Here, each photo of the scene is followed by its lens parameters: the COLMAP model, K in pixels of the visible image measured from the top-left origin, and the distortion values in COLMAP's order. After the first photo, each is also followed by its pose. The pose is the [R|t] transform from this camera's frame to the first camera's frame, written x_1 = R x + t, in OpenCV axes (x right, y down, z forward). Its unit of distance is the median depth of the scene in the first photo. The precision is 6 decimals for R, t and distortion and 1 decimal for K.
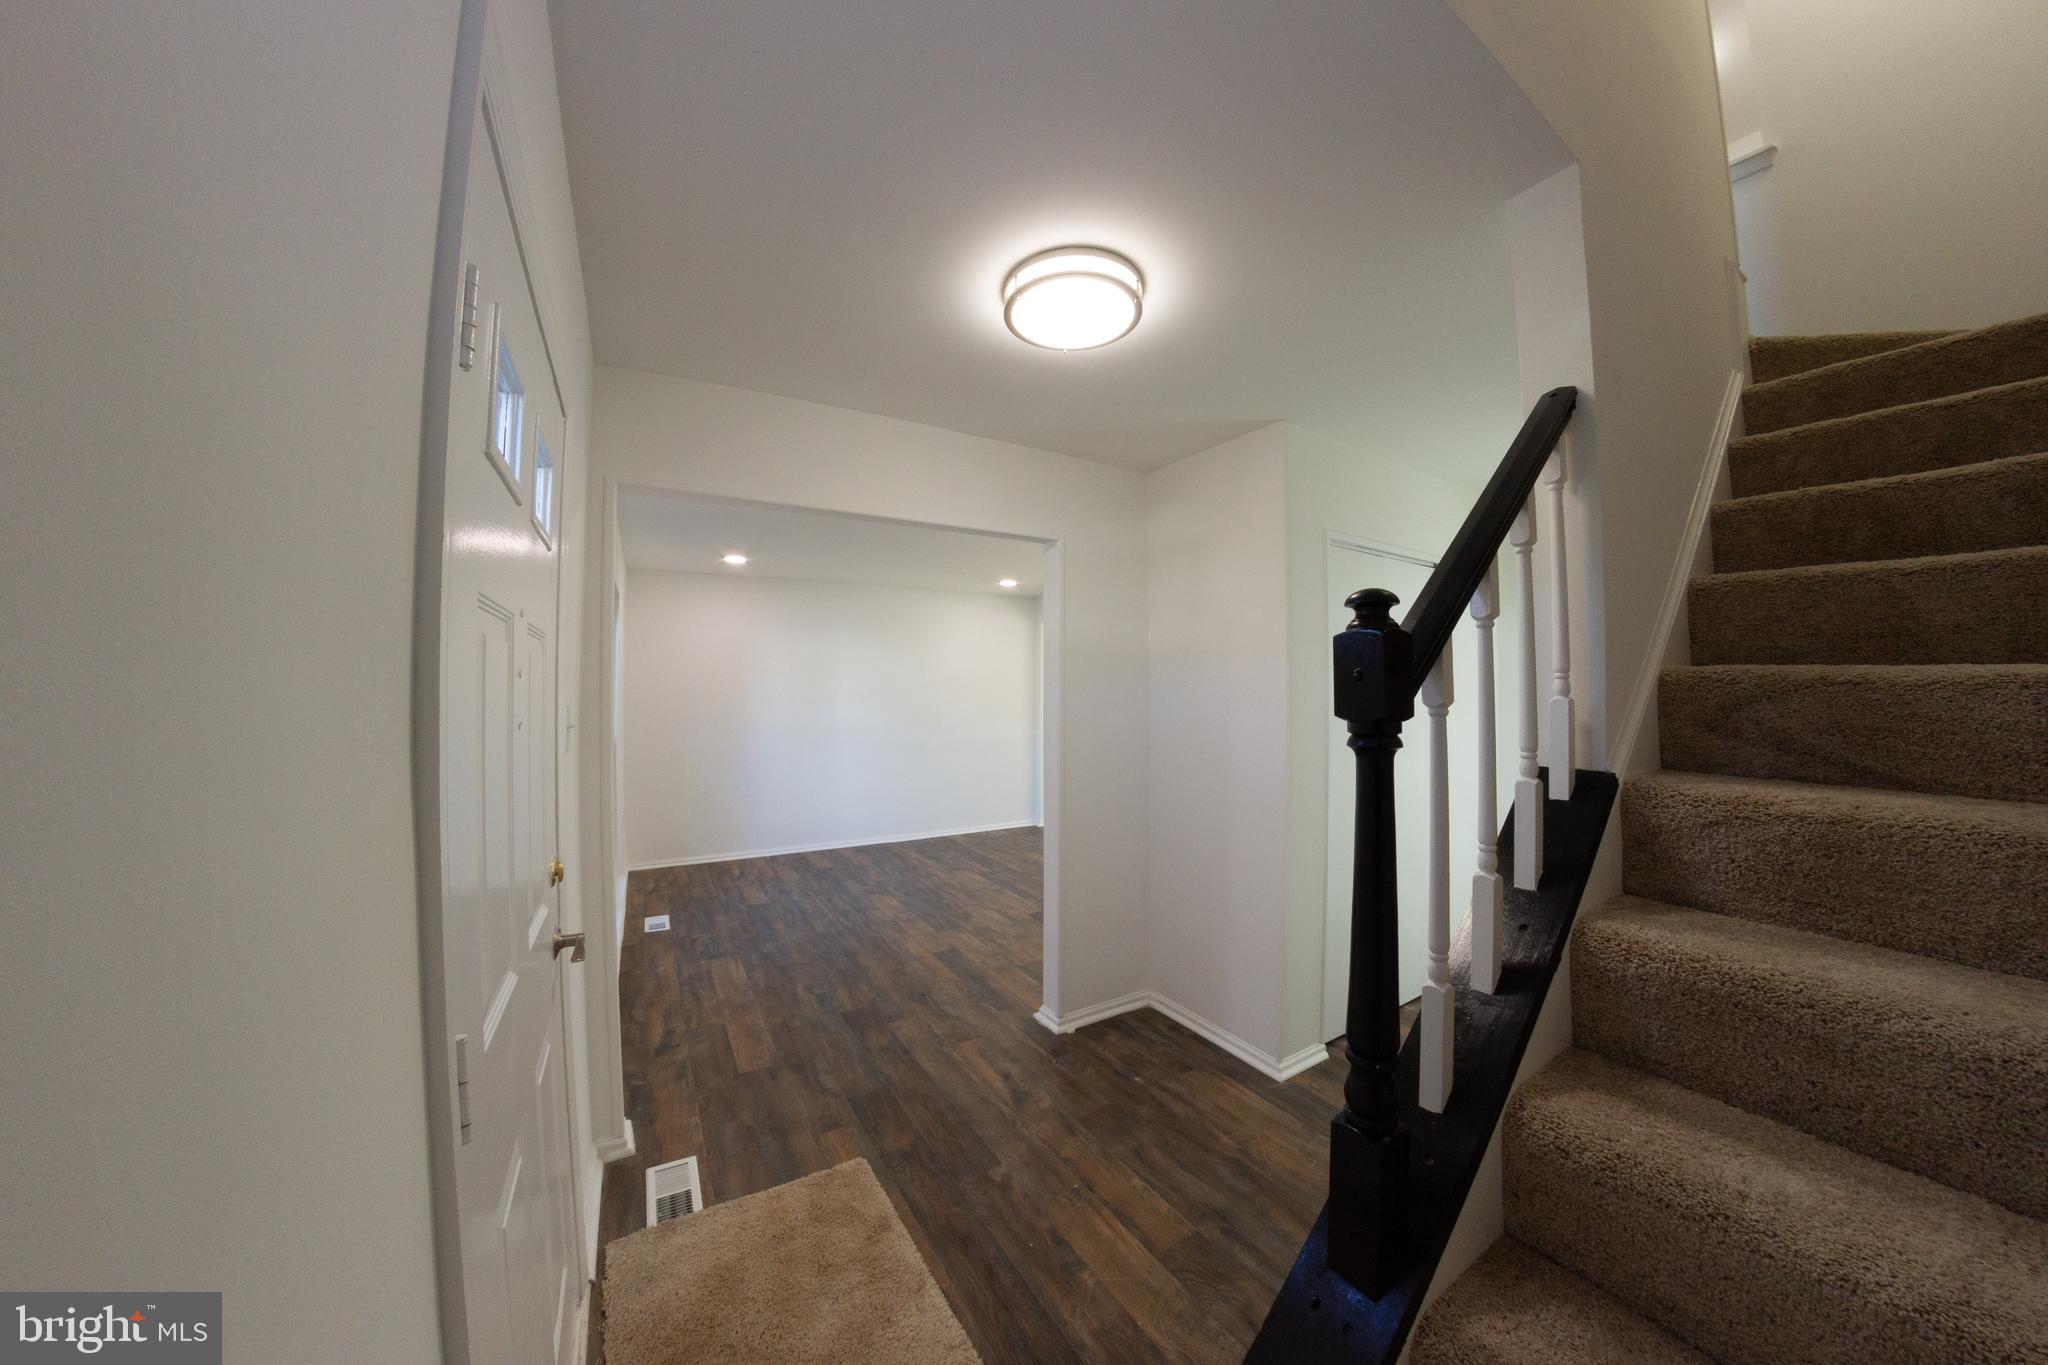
lens RADIAL K [[678.9, 0, 1015.8], [0, 678.9, 690.3], [0, 0, 1]] dist [-0.057146, 0.006986]
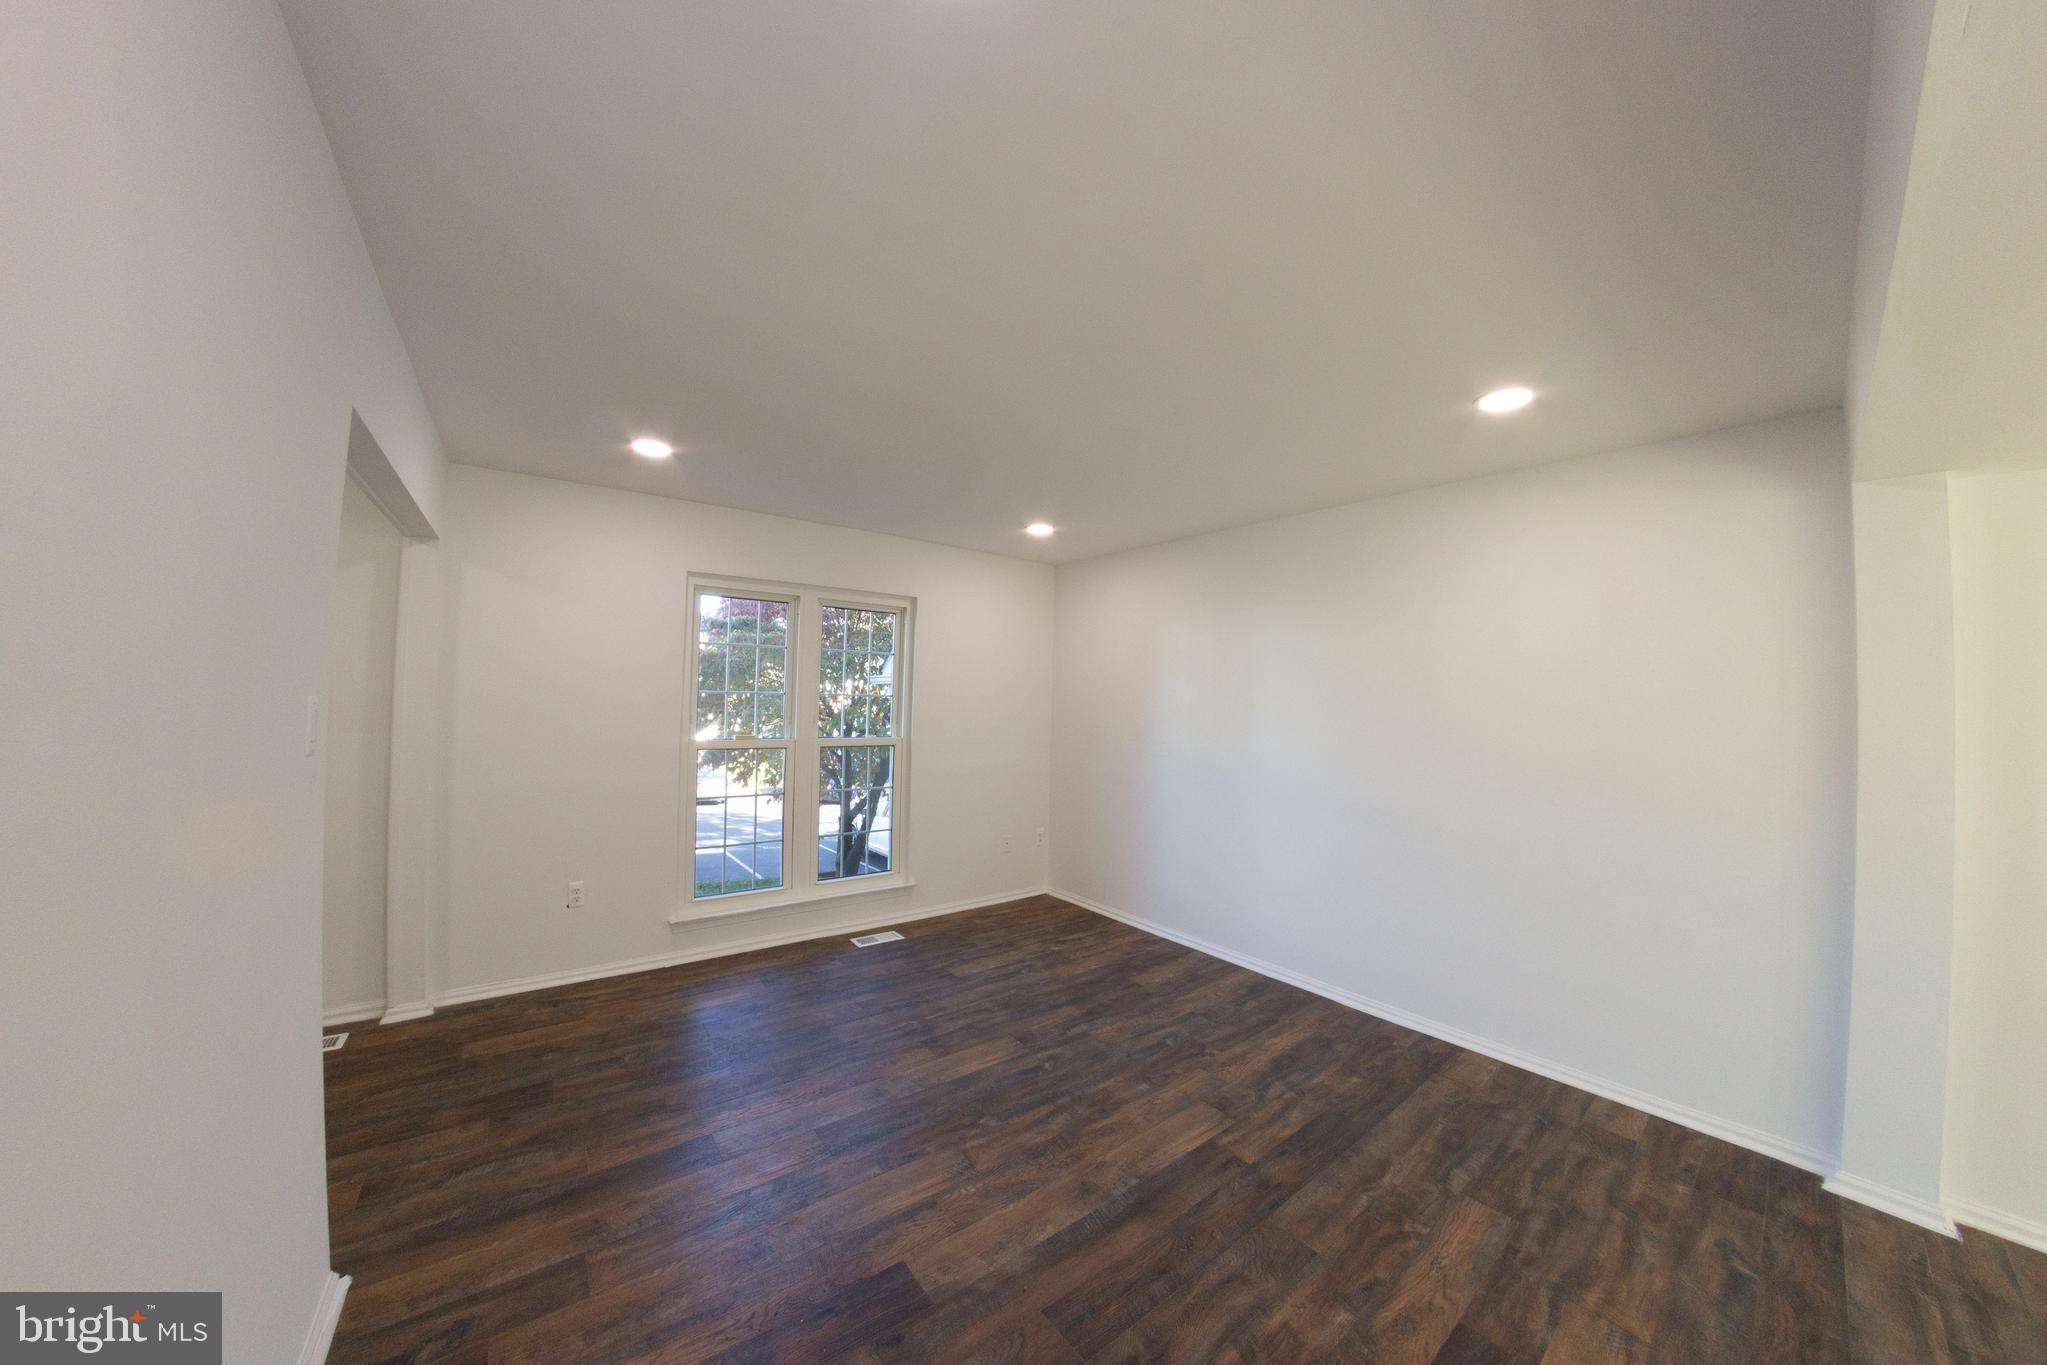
lens RADIAL K [[678.6, 0, 1015.3], [0, 678.6, 690.3], [0, 0, 1]] dist [-0.057146, 0.006986]
pose [[0.092397, -0.008384, -0.995687, 0.695769], [-0.012643, 0.999874, -0.009593, 0.005311], [0.995642, 0.013475, 0.092279, 1.763080]]
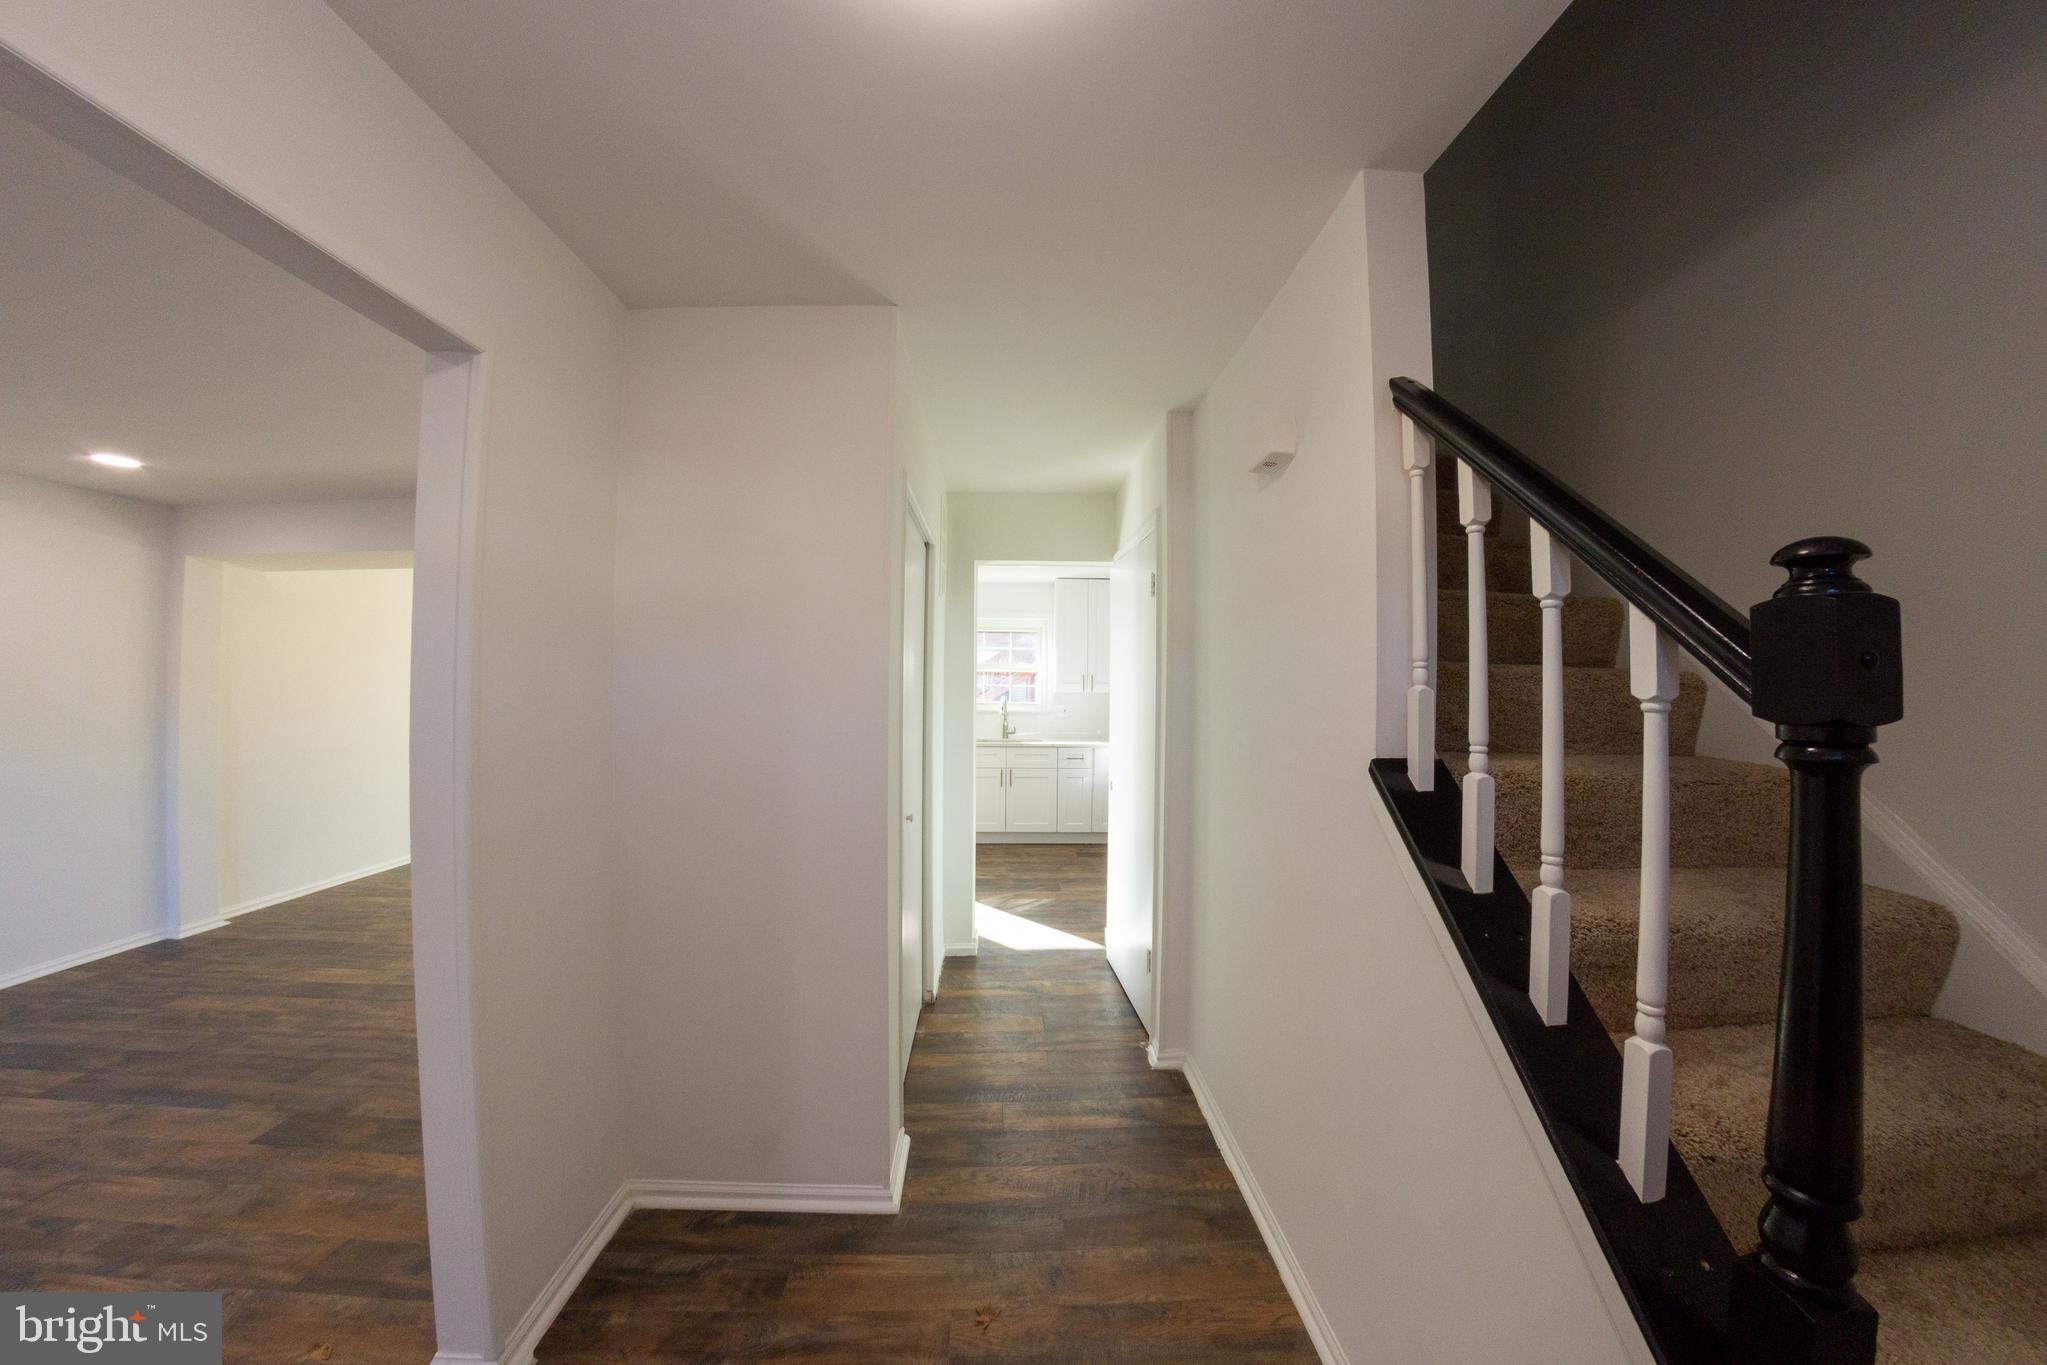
lens RADIAL K [[657.5, 0, 1023.5], [0, 657.5, 682.5], [0, 0, 1]] dist [-0.046121, 0.003125]
pose [[0.480658, 0.013136, 0.876810, -0.165748], [-0.005359, 0.999913, -0.012042, 0.003459], [-0.876892, 0.001089, 0.480687, 0.525265]]
